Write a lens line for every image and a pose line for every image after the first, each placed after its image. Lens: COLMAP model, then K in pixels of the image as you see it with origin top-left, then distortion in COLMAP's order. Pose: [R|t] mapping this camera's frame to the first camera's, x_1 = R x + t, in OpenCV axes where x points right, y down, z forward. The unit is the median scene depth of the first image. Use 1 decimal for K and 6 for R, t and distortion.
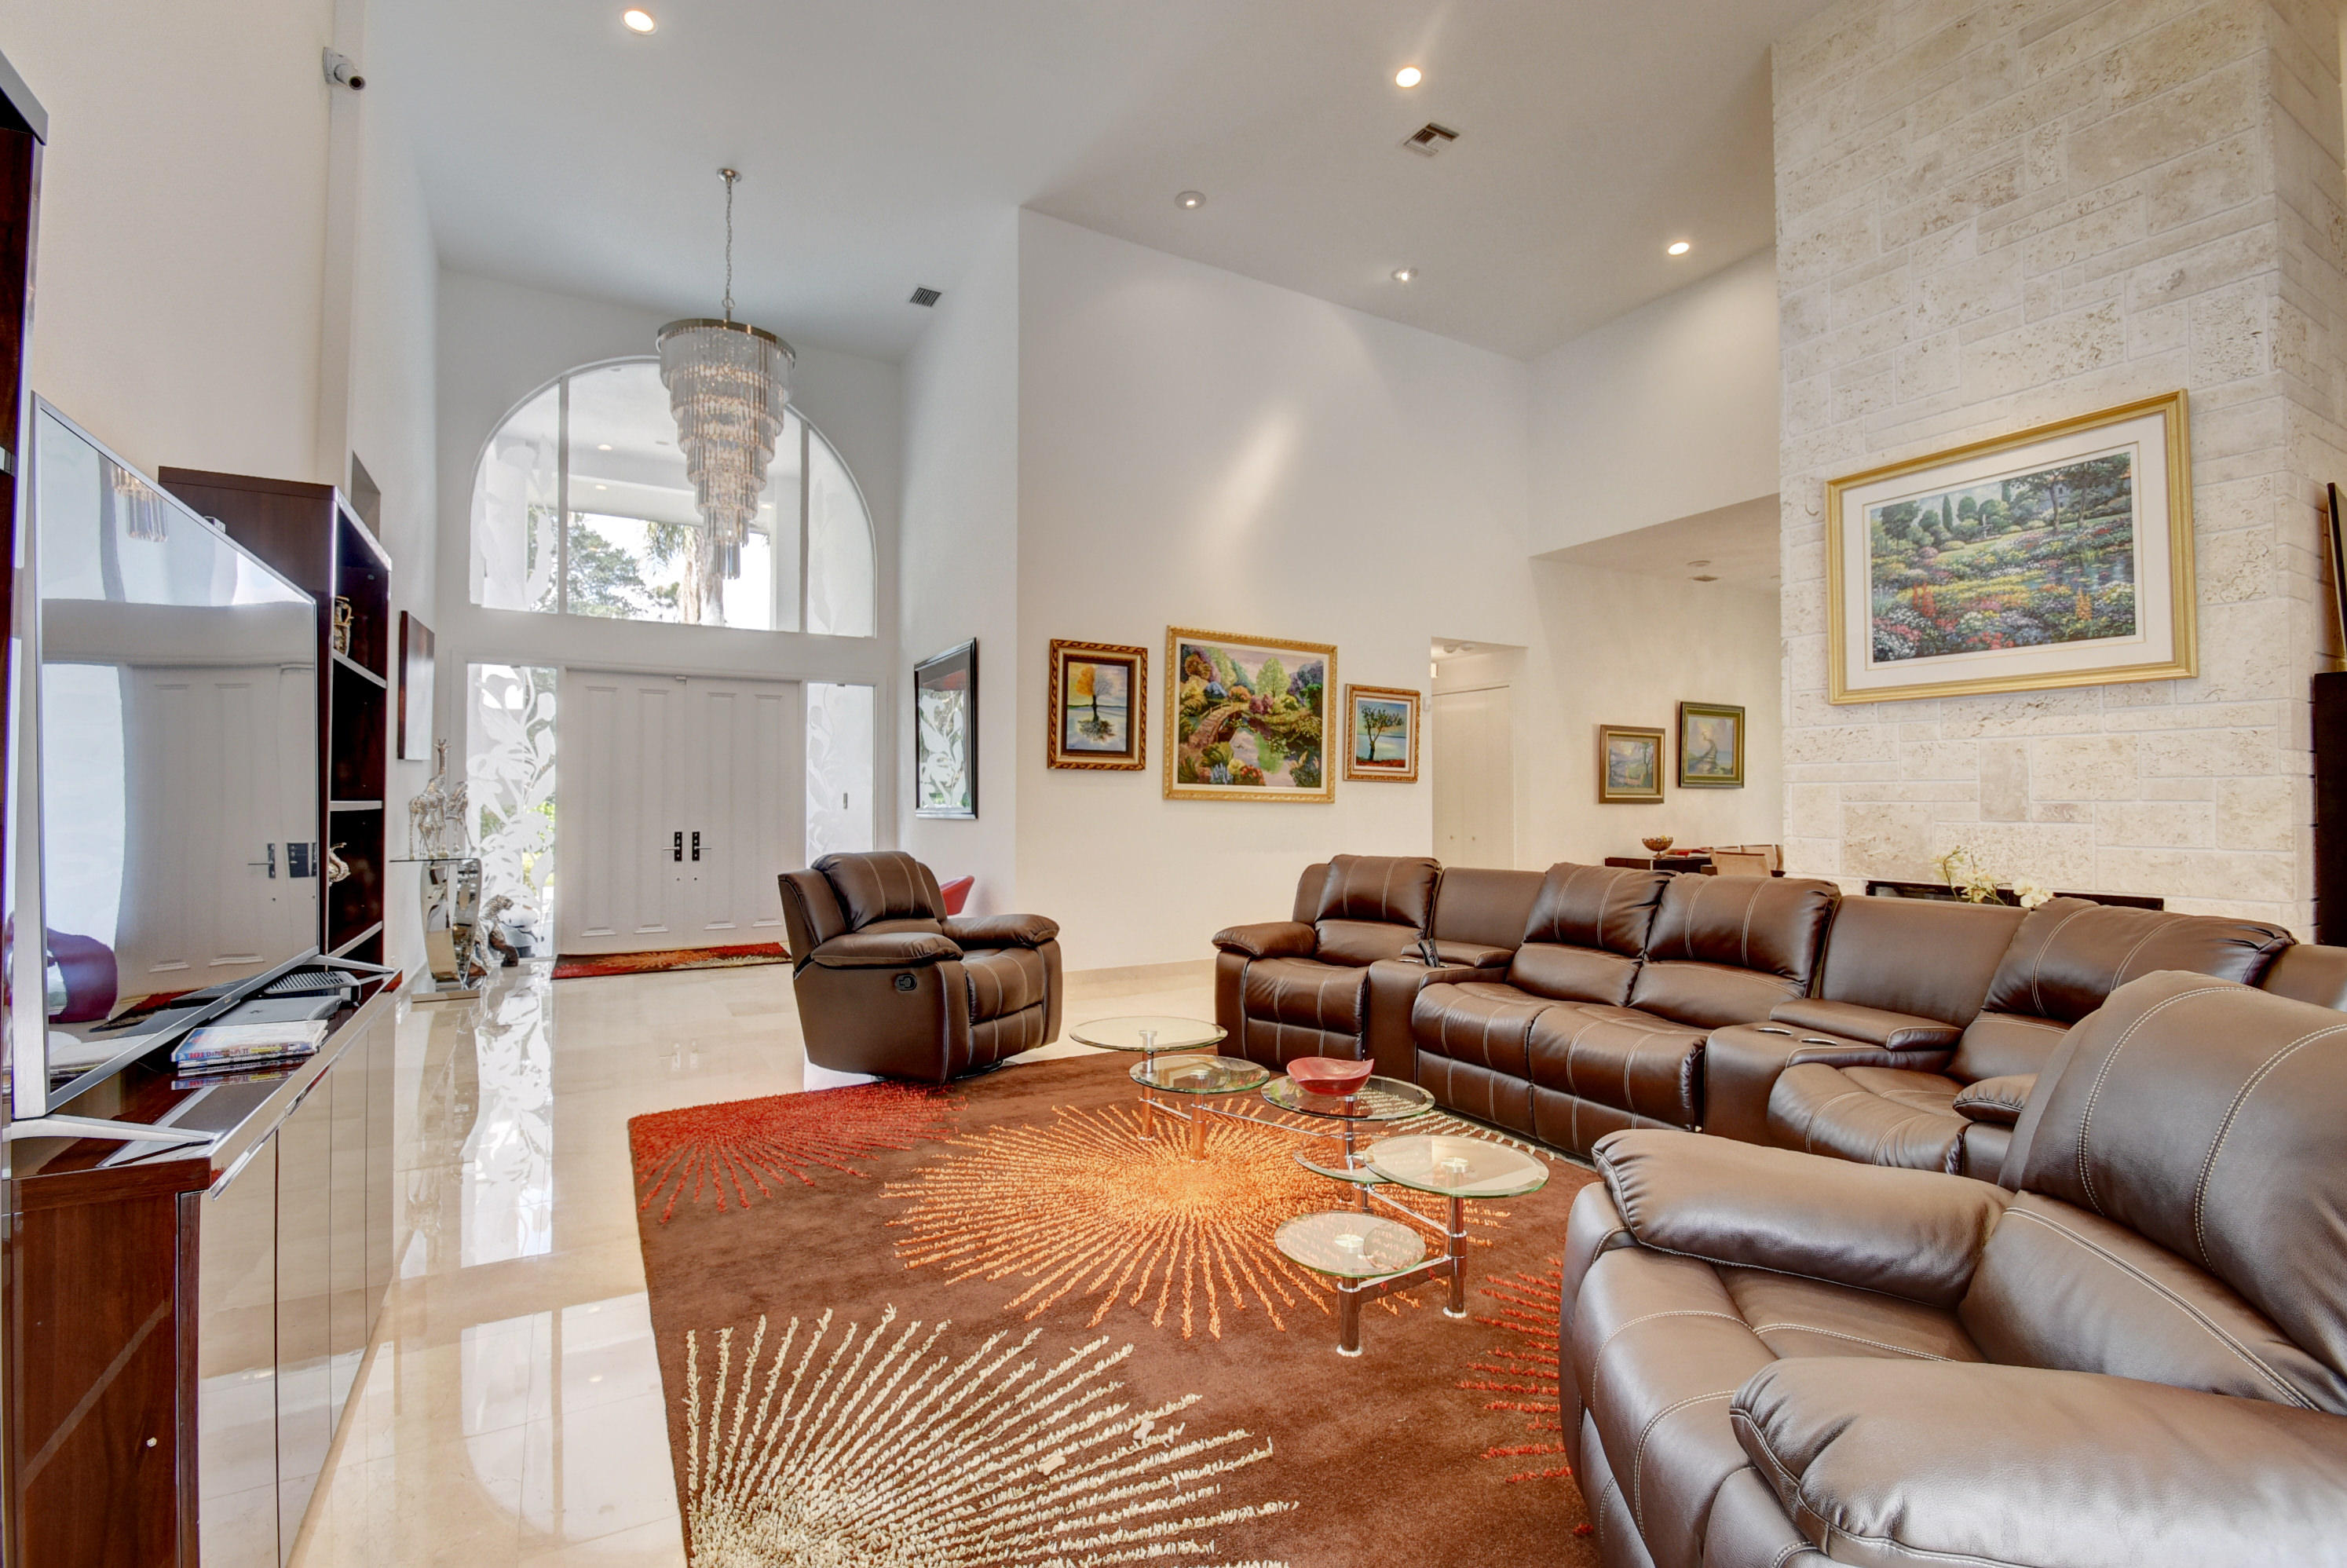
lens RADIAL K [[1032.2, 0, 1163.3], [0, 1032.2, 782.1], [0, 0, 1]] dist [0.001580, -0.010722]
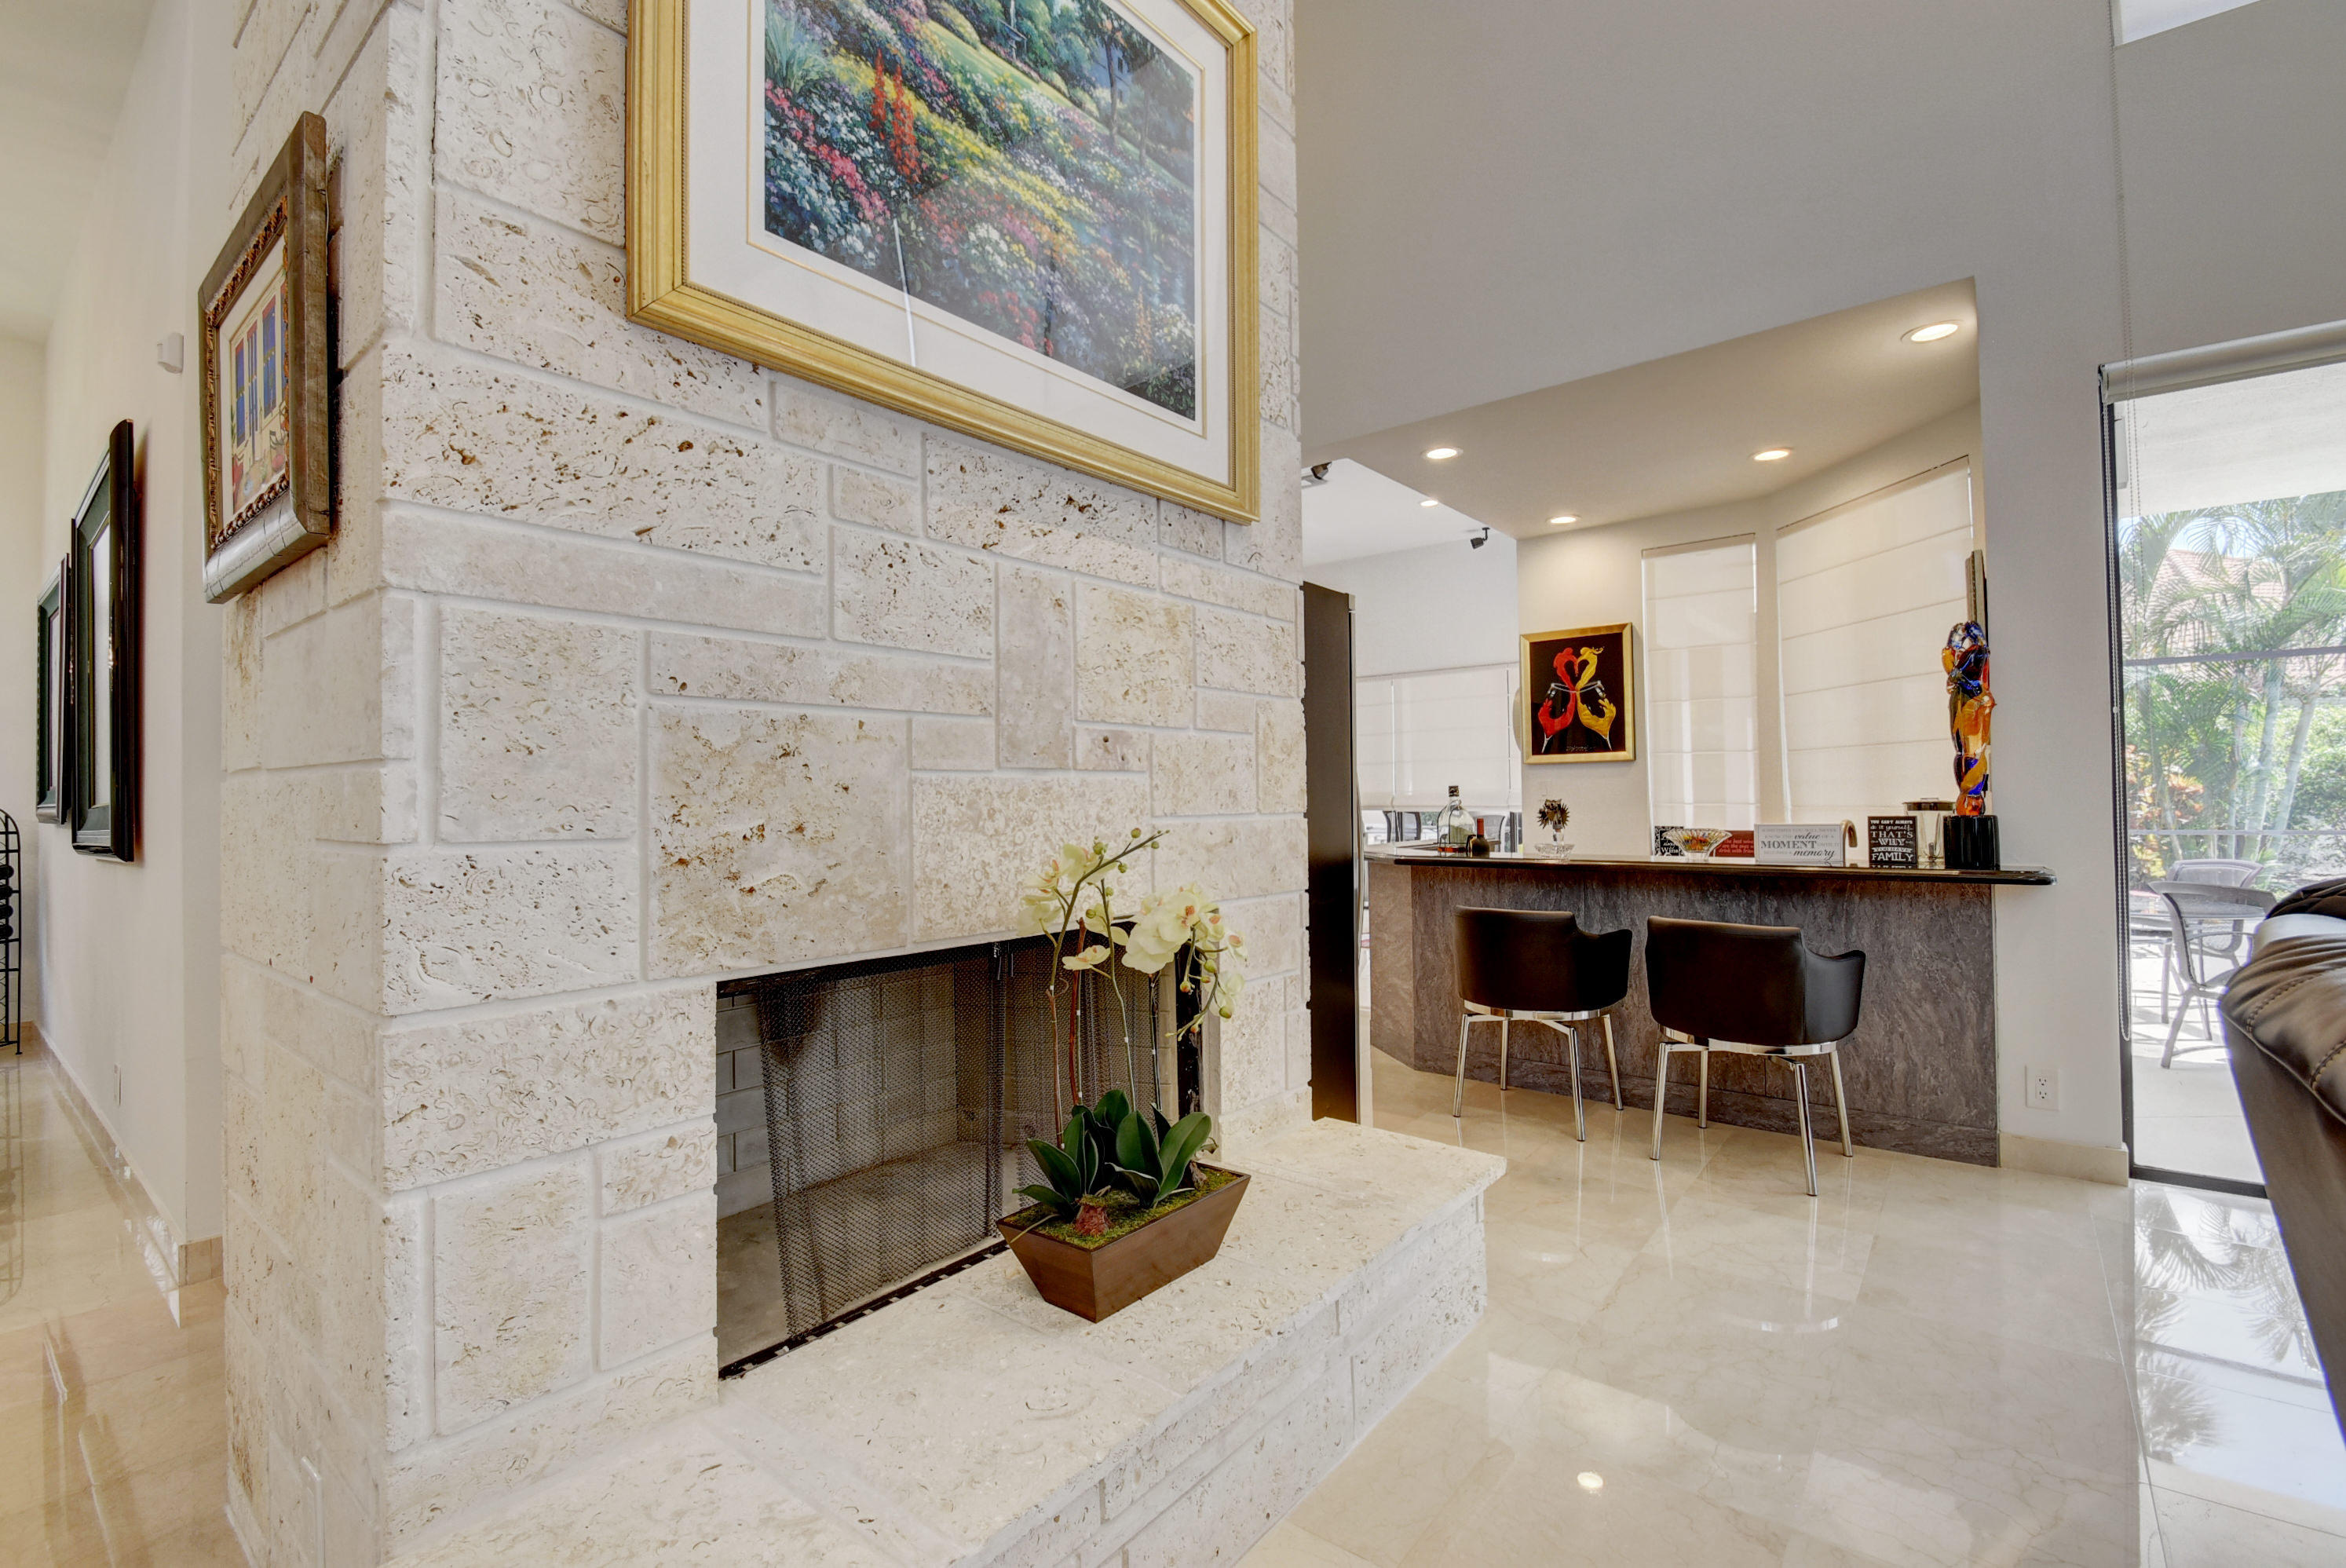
lens RADIAL K [[1031.8, 0, 1162.8], [0, 1031.8, 782.1], [0, 0, 1]] dist [0.001580, -0.010722]
pose [[-0.365240, 0.018156, 0.930736, 0.410794], [-0.003735, 0.999773, -0.020968, 0.050788], [-0.930906, -0.011134, -0.365090, 1.086381]]
